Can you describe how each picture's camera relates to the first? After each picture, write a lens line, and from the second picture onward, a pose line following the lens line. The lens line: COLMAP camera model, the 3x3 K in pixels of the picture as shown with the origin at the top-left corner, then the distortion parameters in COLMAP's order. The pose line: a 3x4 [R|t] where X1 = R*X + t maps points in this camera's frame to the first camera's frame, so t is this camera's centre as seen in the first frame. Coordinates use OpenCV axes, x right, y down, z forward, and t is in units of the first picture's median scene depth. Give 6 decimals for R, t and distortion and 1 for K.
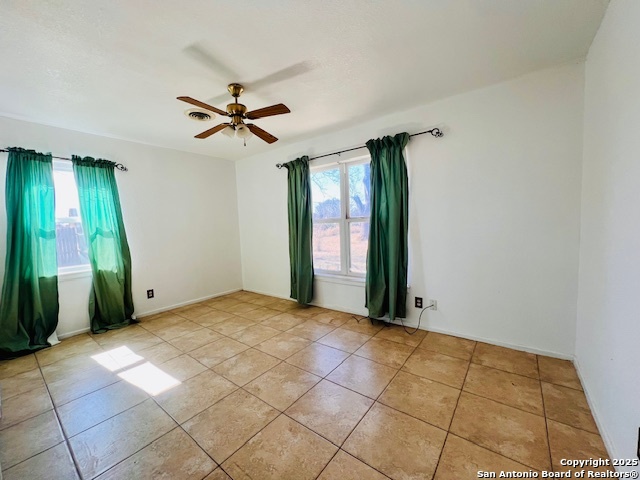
lens RADIAL K [[256.6, 0, 318.7], [0, 256.6, 238.8], [0, 0, 1]] dist [-0.001601, 0.000159]
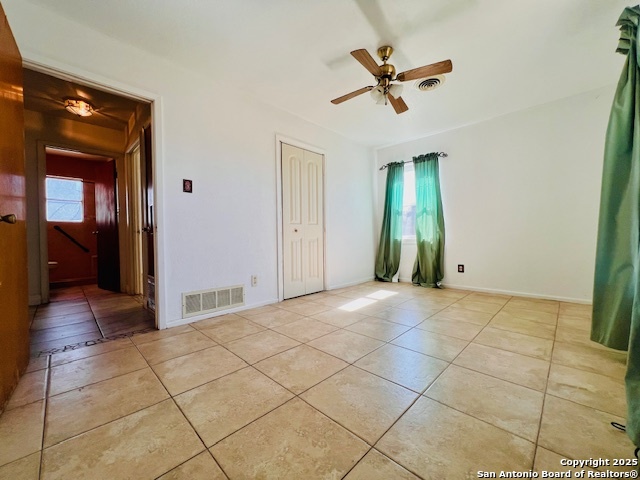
lens RADIAL K [[256.6, 0, 318.7], [0, 256.6, 238.8], [0, 0, 1]] dist [-0.001601, 0.000159]
pose [[-0.123242, 0.048102, -0.991210, 0.559766], [-0.048294, 0.997350, 0.054405, 0.079673], [0.991201, 0.054575, -0.120592, 0.678138]]
